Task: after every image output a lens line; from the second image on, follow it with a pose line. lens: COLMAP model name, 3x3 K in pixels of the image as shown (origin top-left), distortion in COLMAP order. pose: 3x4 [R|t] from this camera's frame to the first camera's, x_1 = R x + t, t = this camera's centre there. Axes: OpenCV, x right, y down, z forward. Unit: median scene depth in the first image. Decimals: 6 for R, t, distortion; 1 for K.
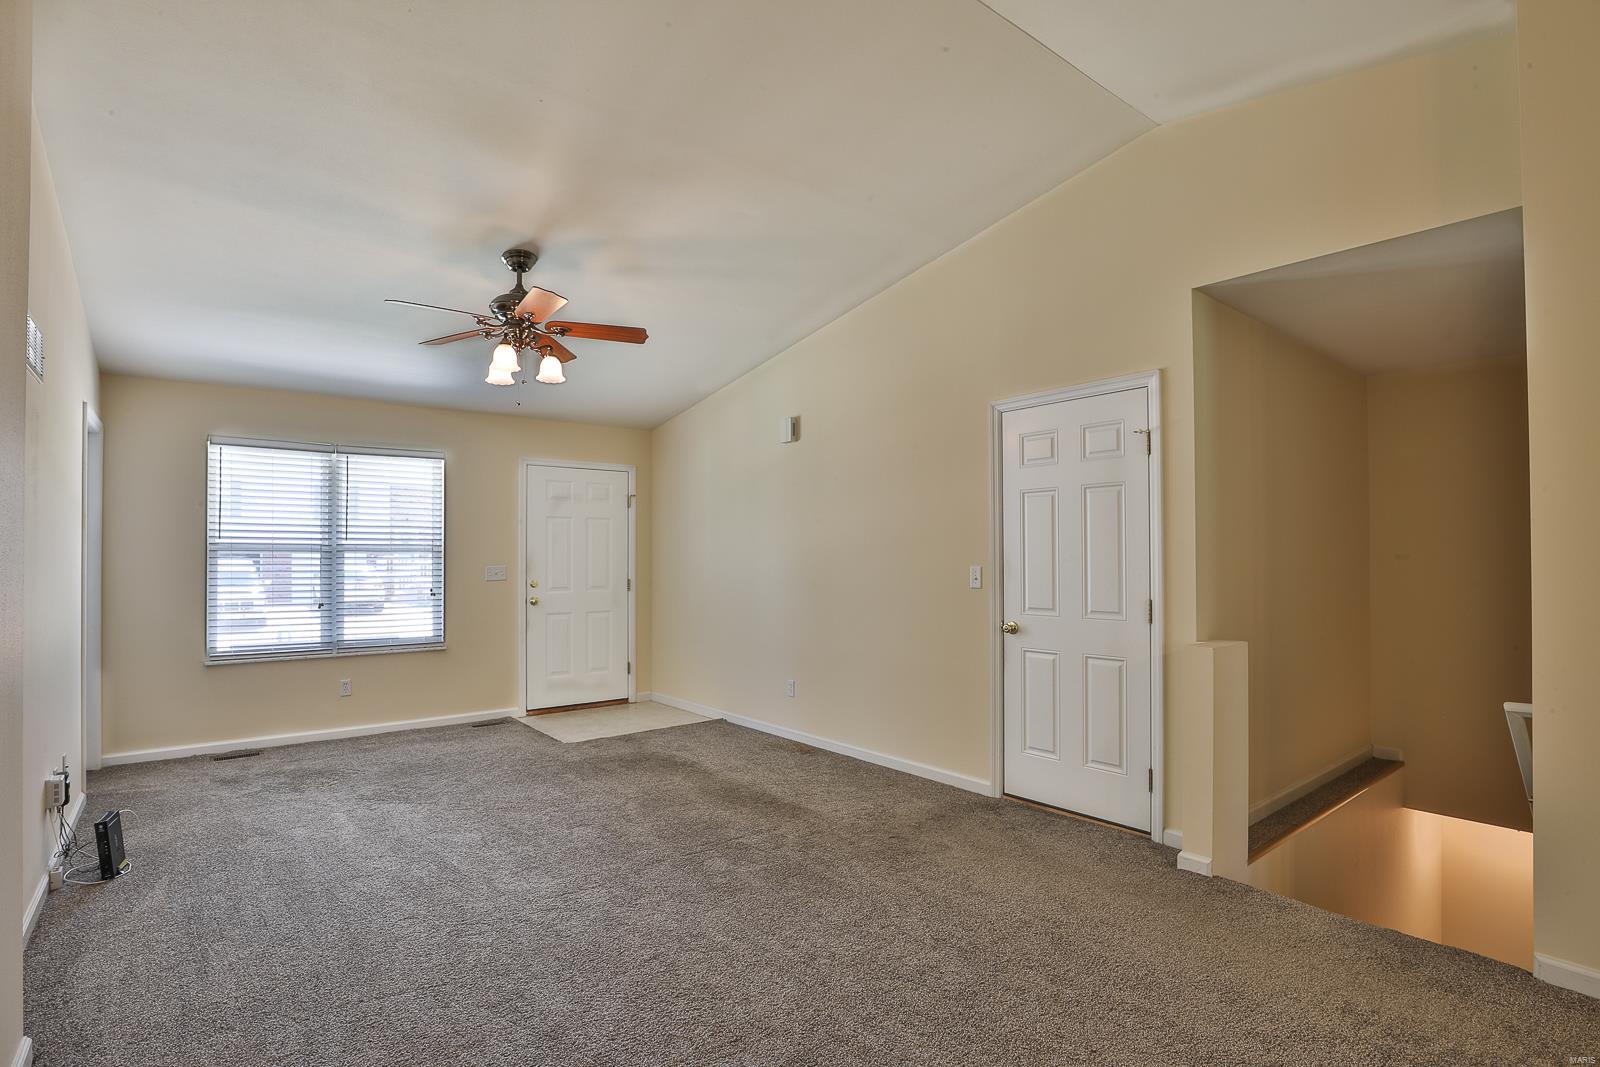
lens RADIAL K [[789.1, 0, 800.7], [0, 789.1, 547.0], [0, 0, 1]] dist [-0.049555, 0.013938]
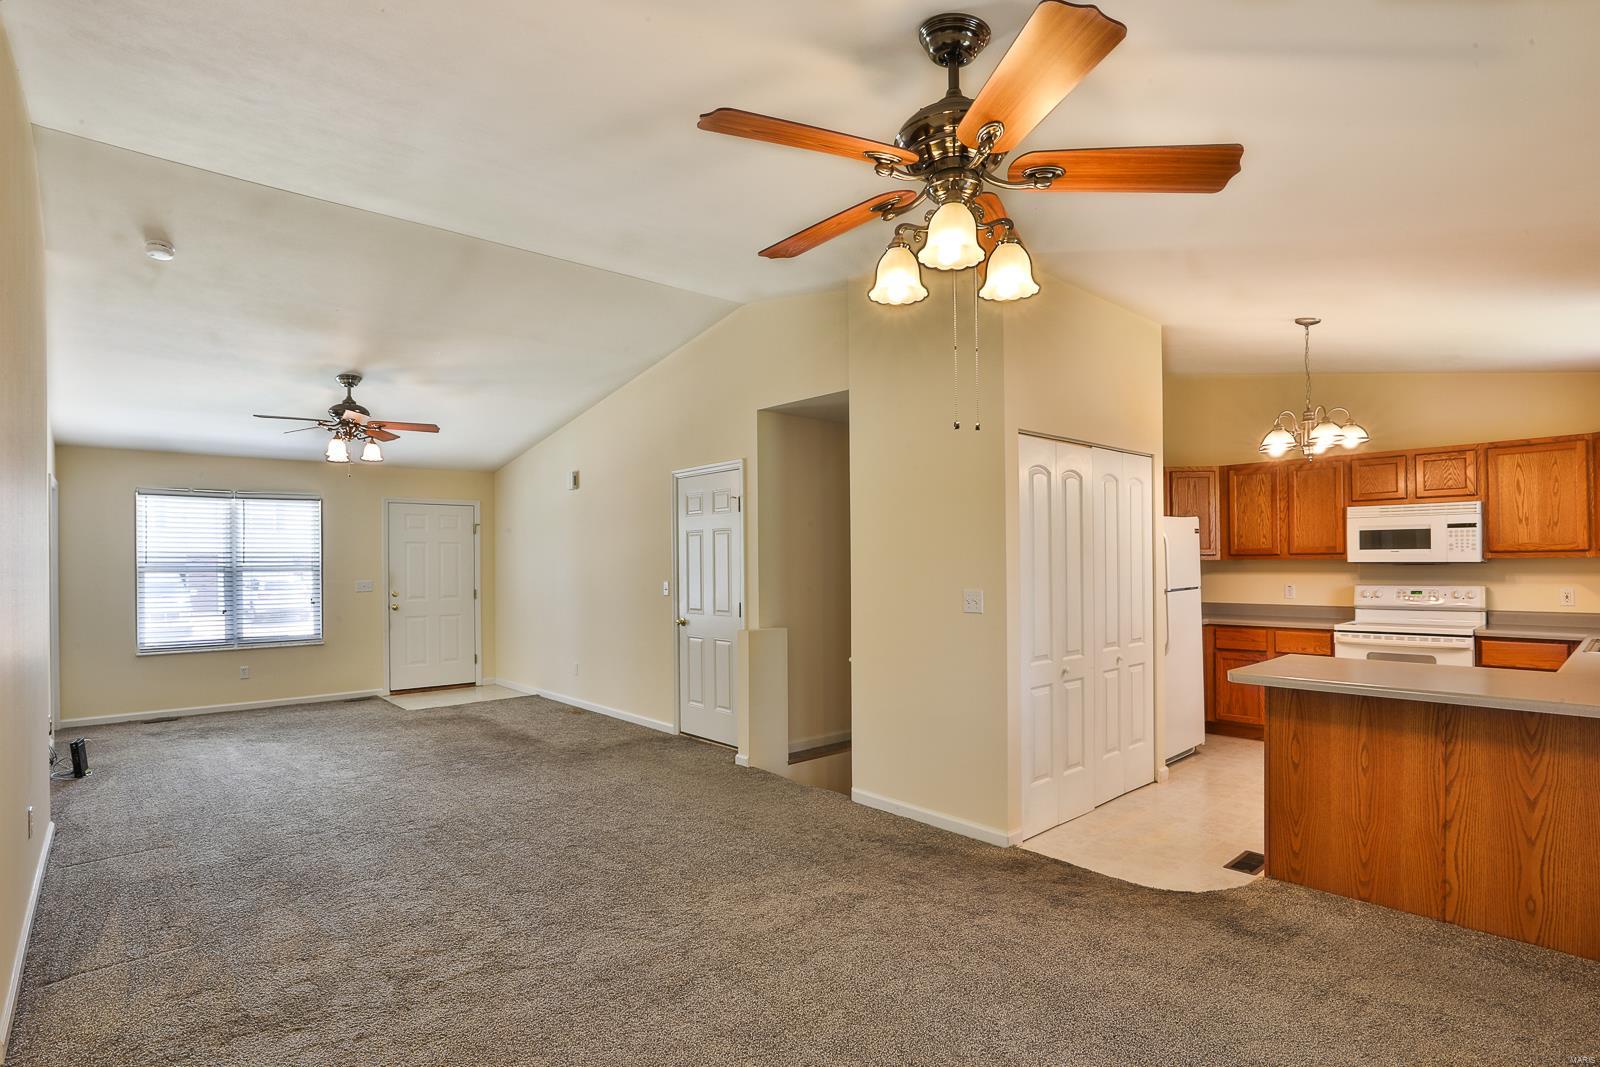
lens RADIAL K [[797.1, 0, 787.9], [0, 797.1, 560.4], [0, 0, 1]] dist [-0.044208, 0.012517]
pose [[0.998958, -0.006148, 0.045222, 0.333206], [0.005675, 0.999928, 0.010567, -0.025157], [-0.045284, -0.010300, 0.998921, -0.446386]]
